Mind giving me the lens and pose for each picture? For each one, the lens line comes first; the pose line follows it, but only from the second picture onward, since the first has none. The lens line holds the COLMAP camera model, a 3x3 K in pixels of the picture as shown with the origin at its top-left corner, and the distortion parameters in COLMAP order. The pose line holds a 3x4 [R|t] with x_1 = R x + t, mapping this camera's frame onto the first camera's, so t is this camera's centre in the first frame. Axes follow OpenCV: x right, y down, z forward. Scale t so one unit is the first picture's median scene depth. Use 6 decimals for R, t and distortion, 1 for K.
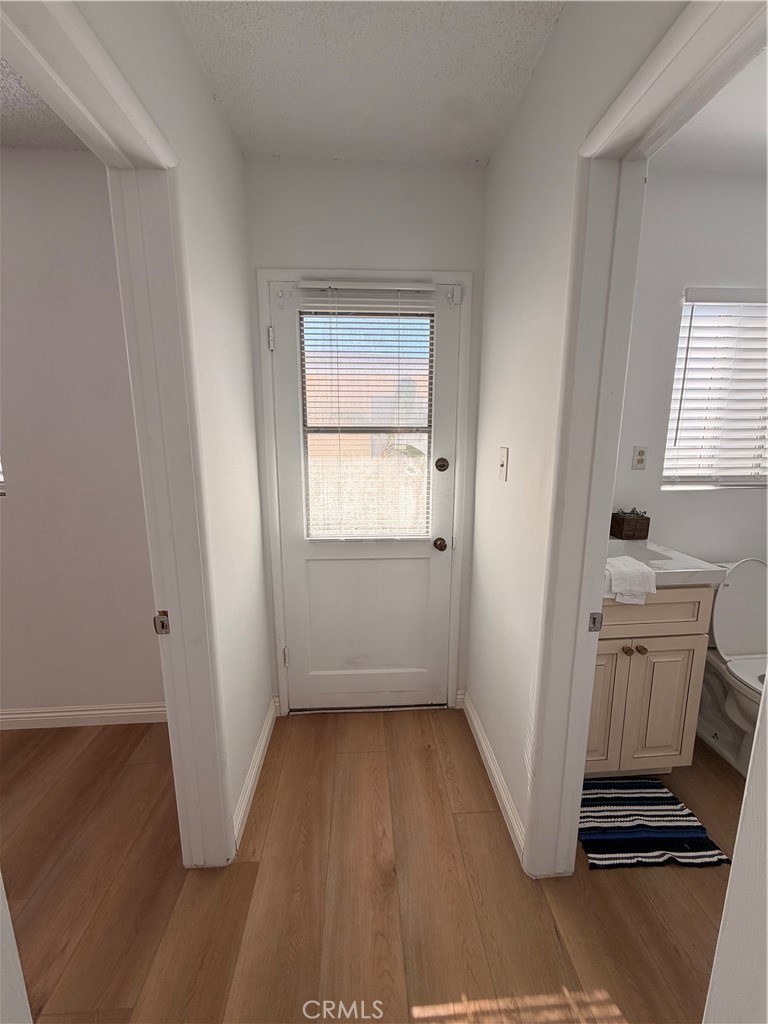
lens RADIAL K [[409.8, 0, 384.0], [0, 409.8, 512.0], [0, 0, 1]] dist [0.000557, -0.000260]
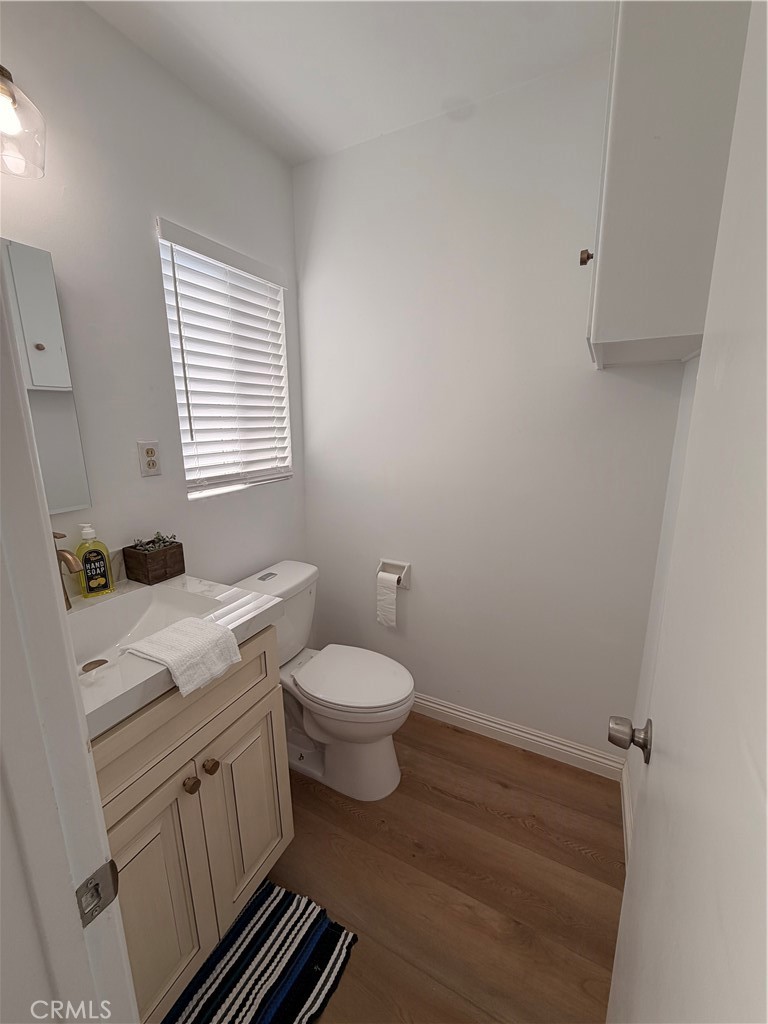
lens RADIAL K [[409.8, 0, 384.0], [0, 409.8, 512.0], [0, 0, 1]] dist [0.000557, -0.000260]
pose [[0.513927, -0.186062, 0.837412, 0.242911], [0.162512, 0.979634, 0.117926, -0.065771], [-0.842299, 0.075484, 0.533698, 0.319584]]
